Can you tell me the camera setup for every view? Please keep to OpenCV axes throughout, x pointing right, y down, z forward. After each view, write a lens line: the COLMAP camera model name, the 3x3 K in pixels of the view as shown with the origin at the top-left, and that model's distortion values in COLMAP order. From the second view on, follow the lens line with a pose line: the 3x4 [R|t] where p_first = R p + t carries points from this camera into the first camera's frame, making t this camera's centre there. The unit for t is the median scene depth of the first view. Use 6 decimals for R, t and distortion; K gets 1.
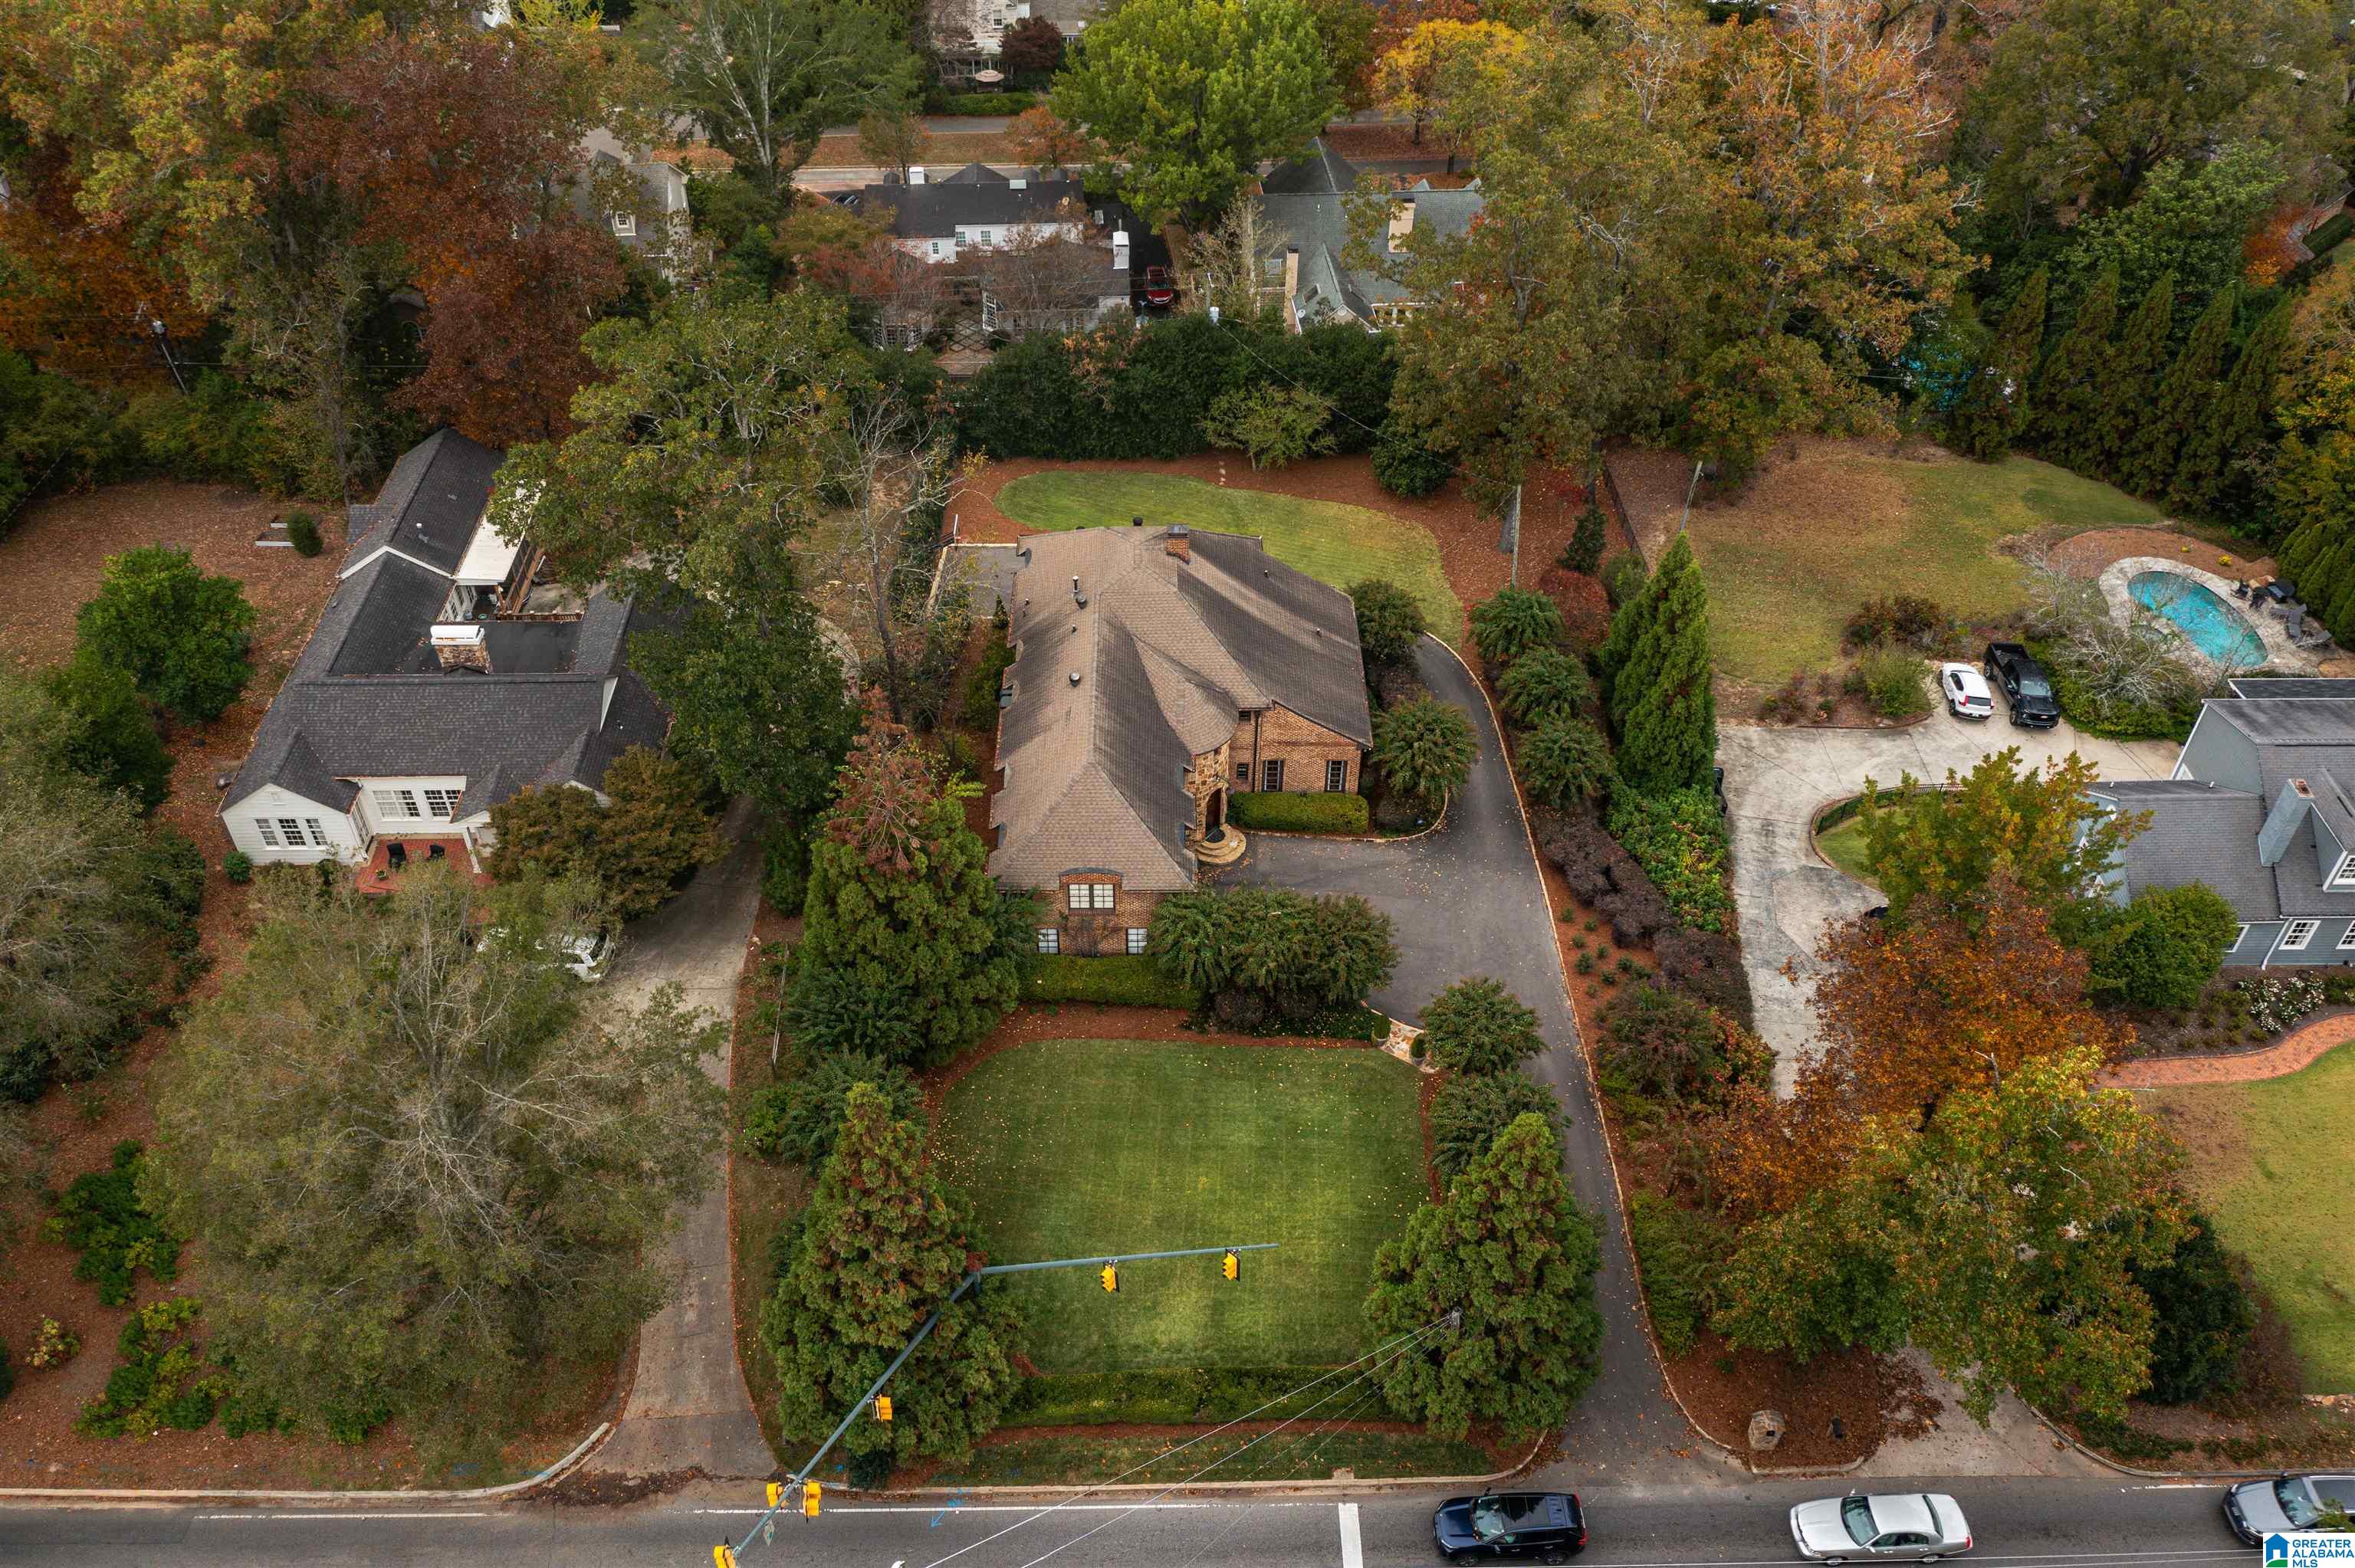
lens RADIAL K [[1875.8, 0, 1177.5], [0, 1875.8, 784.0], [0, 0, 1]] dist [-0.010417, -0.003779]
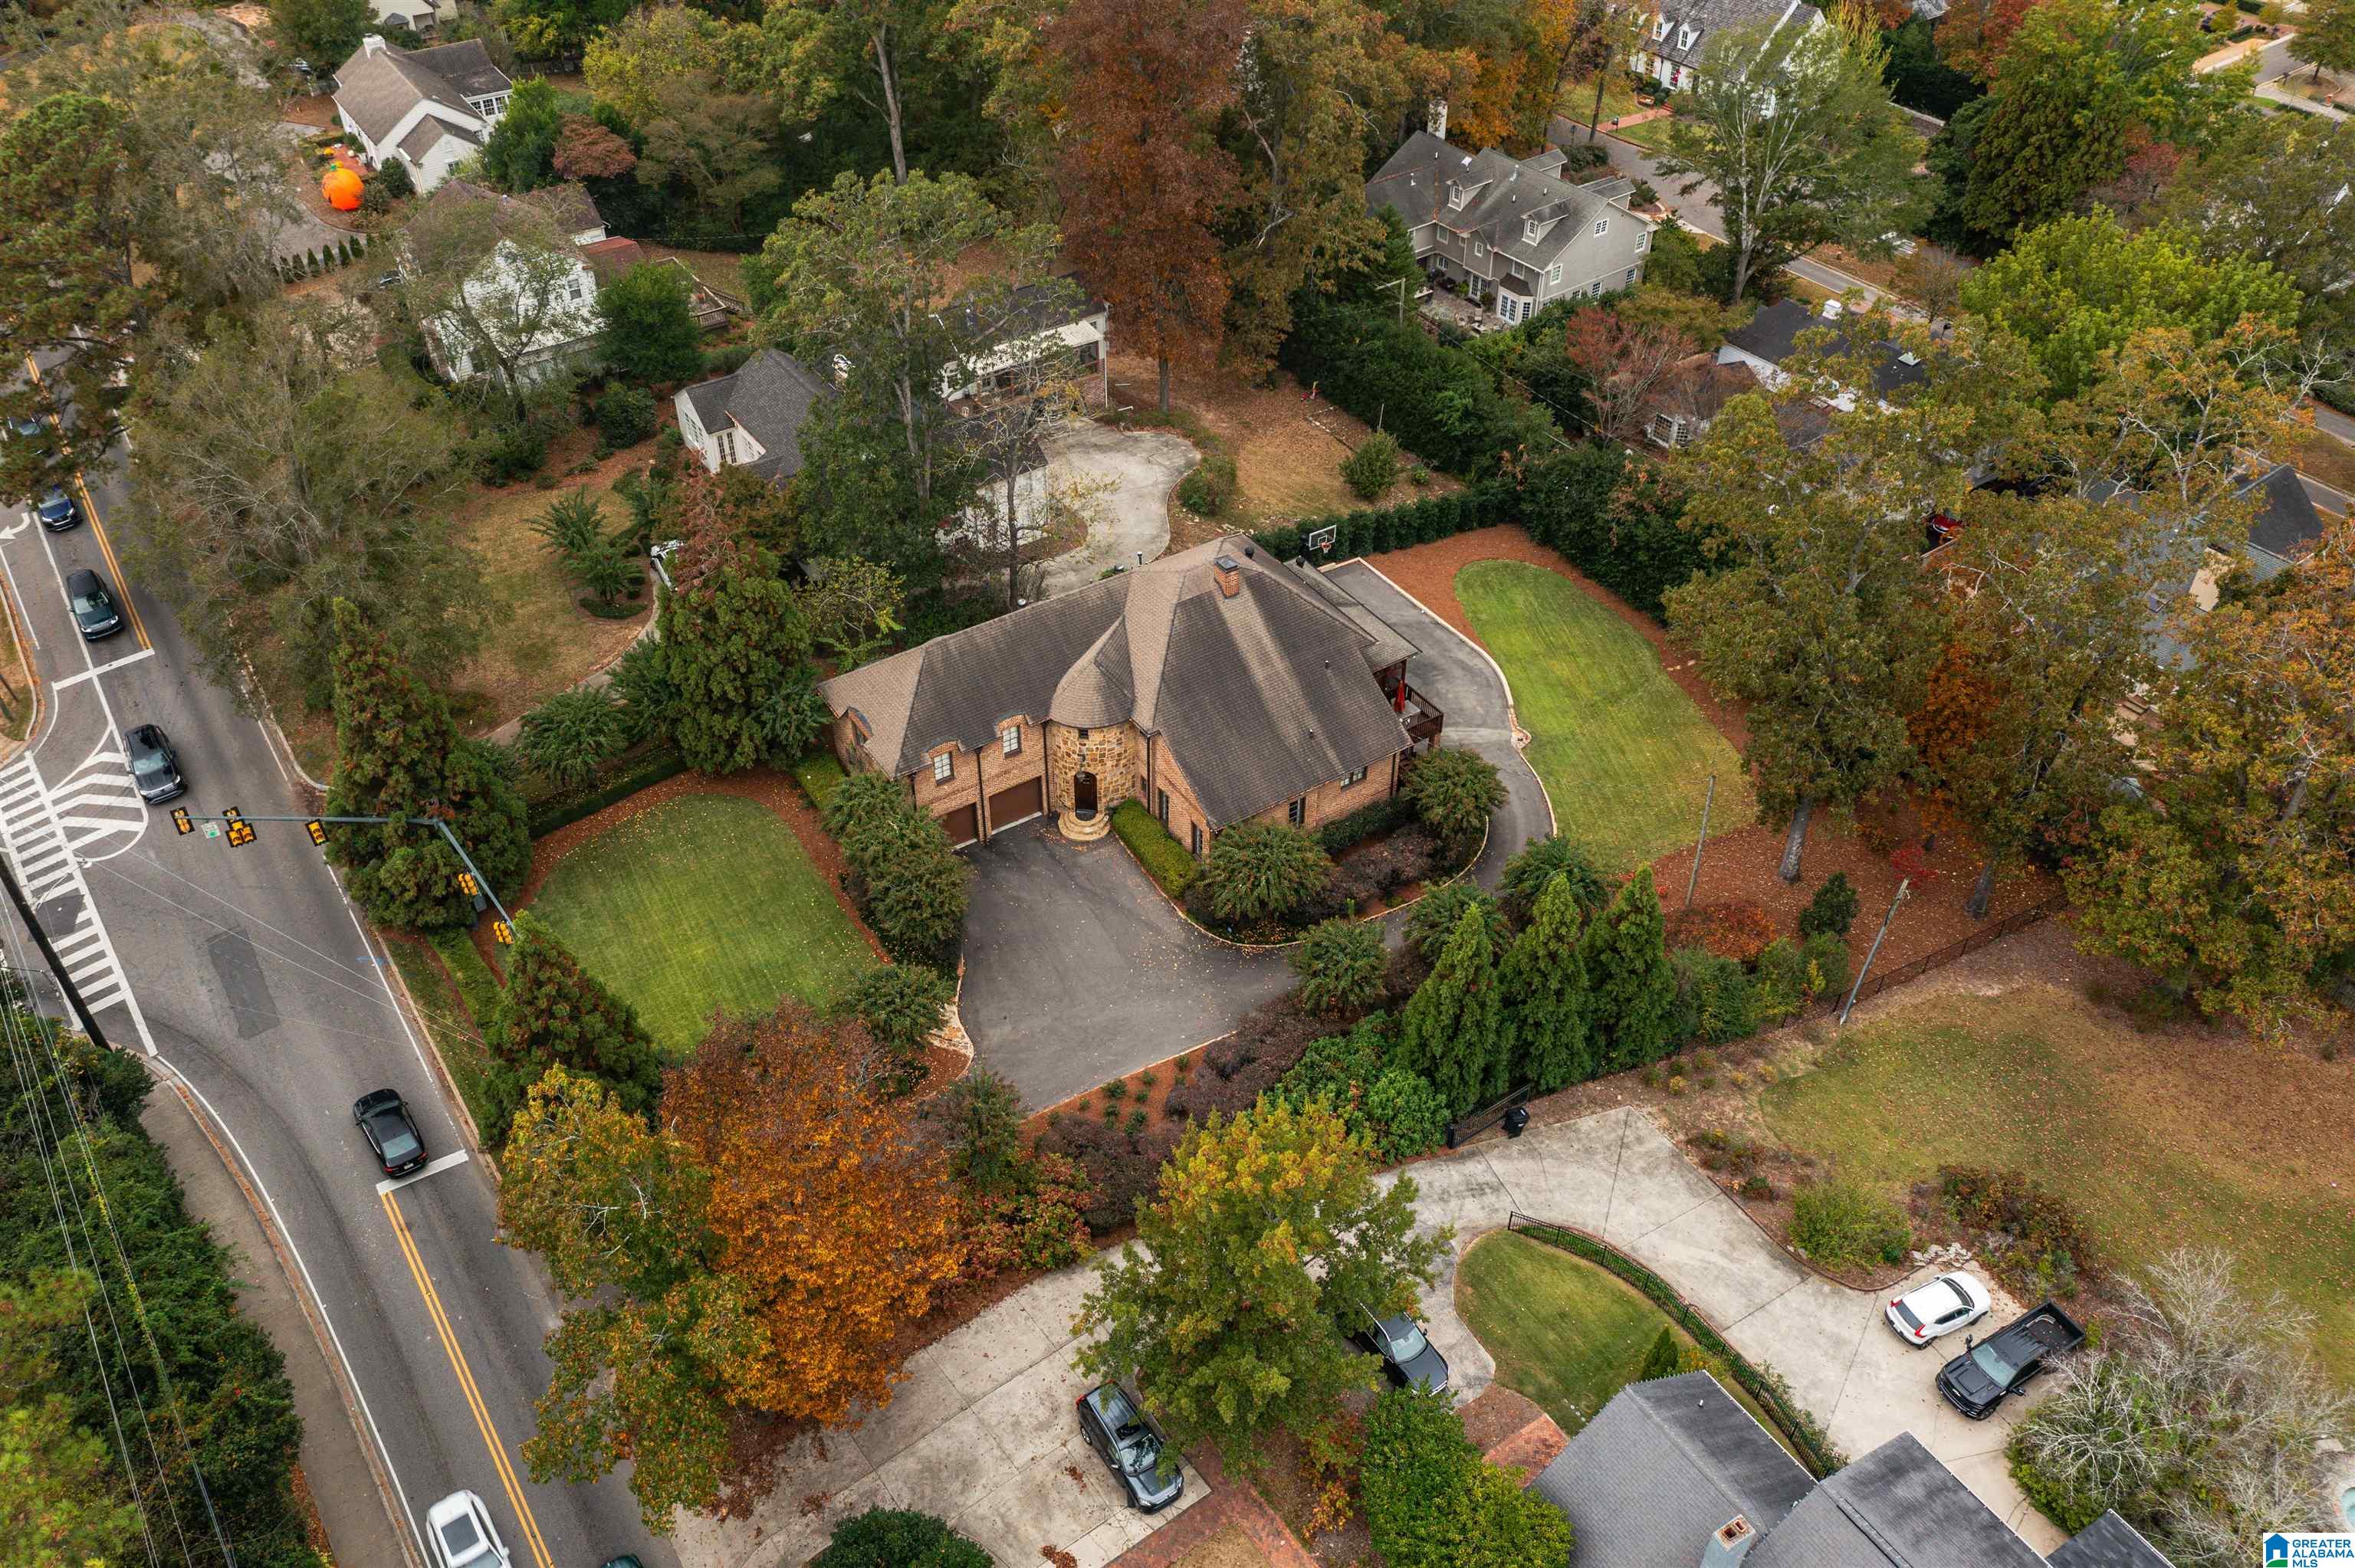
lens RADIAL K [[1875.8, 0, 1177.5], [0, 1875.8, 784.0], [0, 0, 1]] dist [-0.010417, -0.003779]
pose [[0.535645, 0.541706, -0.647796, 0.761206], [-0.553214, 0.804691, 0.215468, -0.256202], [0.637996, 0.242955, 0.730708, 0.251811]]
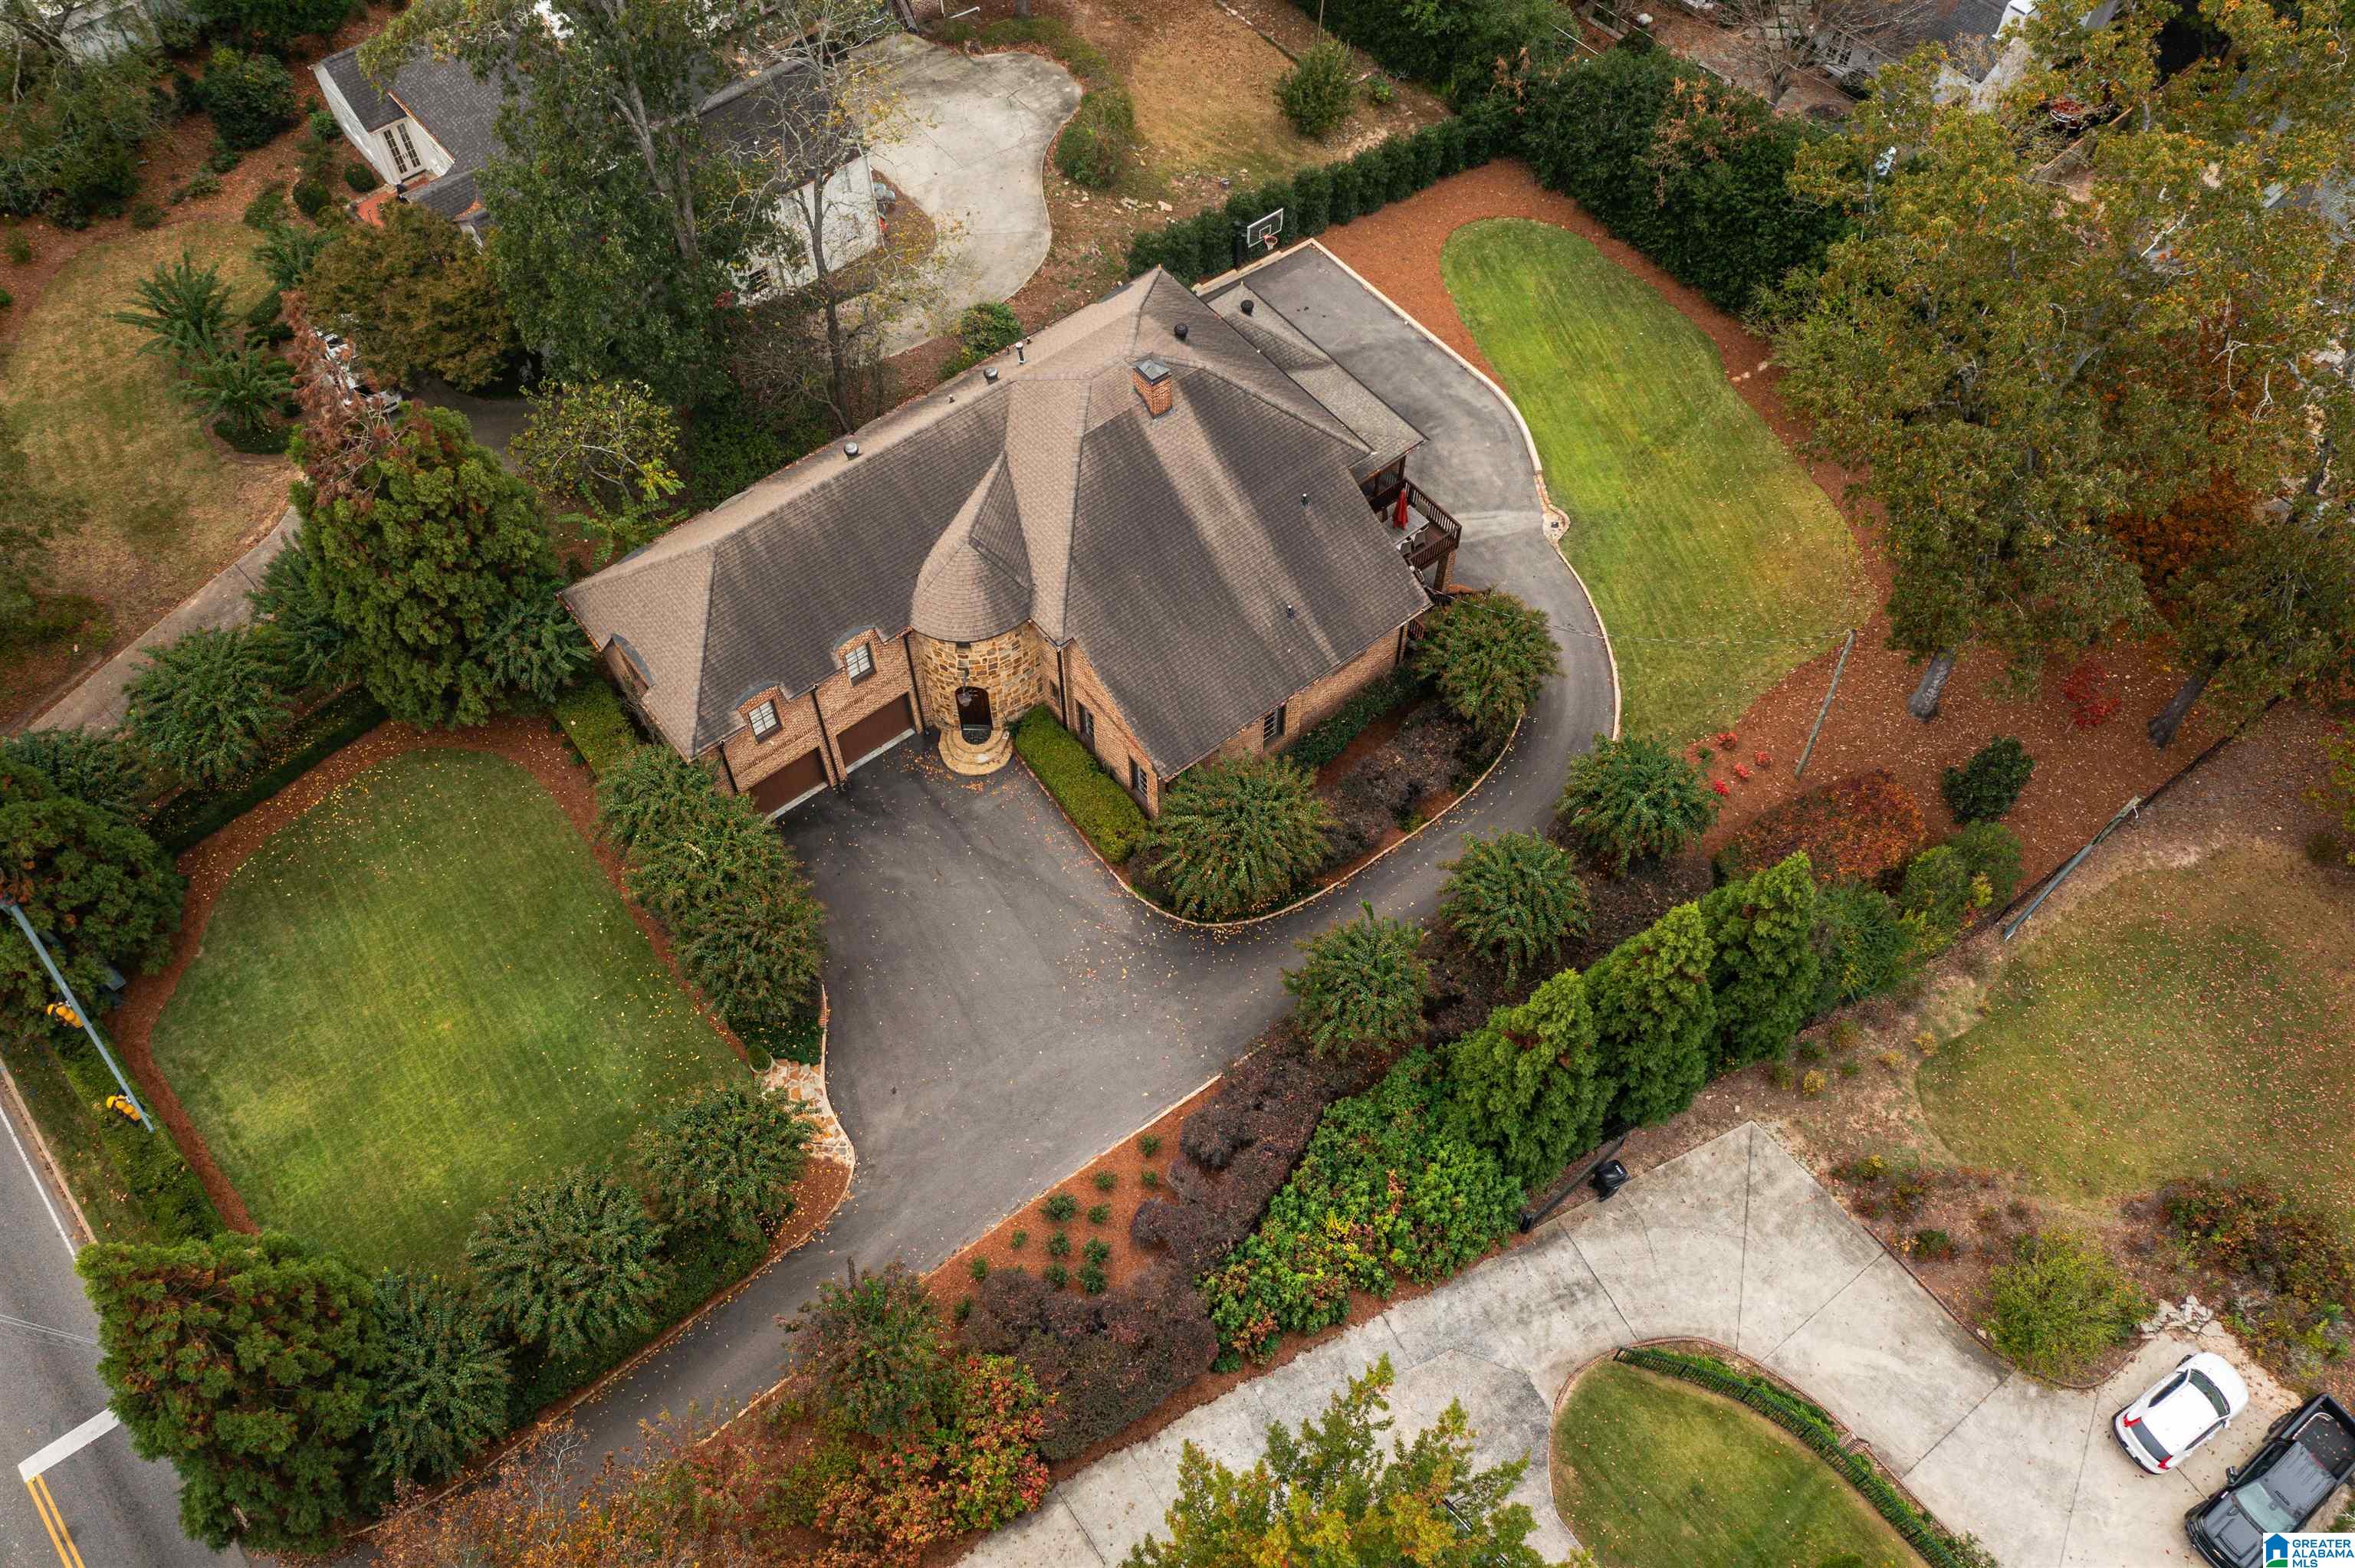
lens RADIAL K [[1875.8, 0, 1177.5], [0, 1875.8, 784.0], [0, 0, 1]] dist [-0.010417, -0.003779]
pose [[0.611808, 0.658241, -0.438645, 0.433191], [-0.513735, 0.752324, 0.412415, -0.325196], [0.601472, -0.026971, 0.798439, 0.454217]]
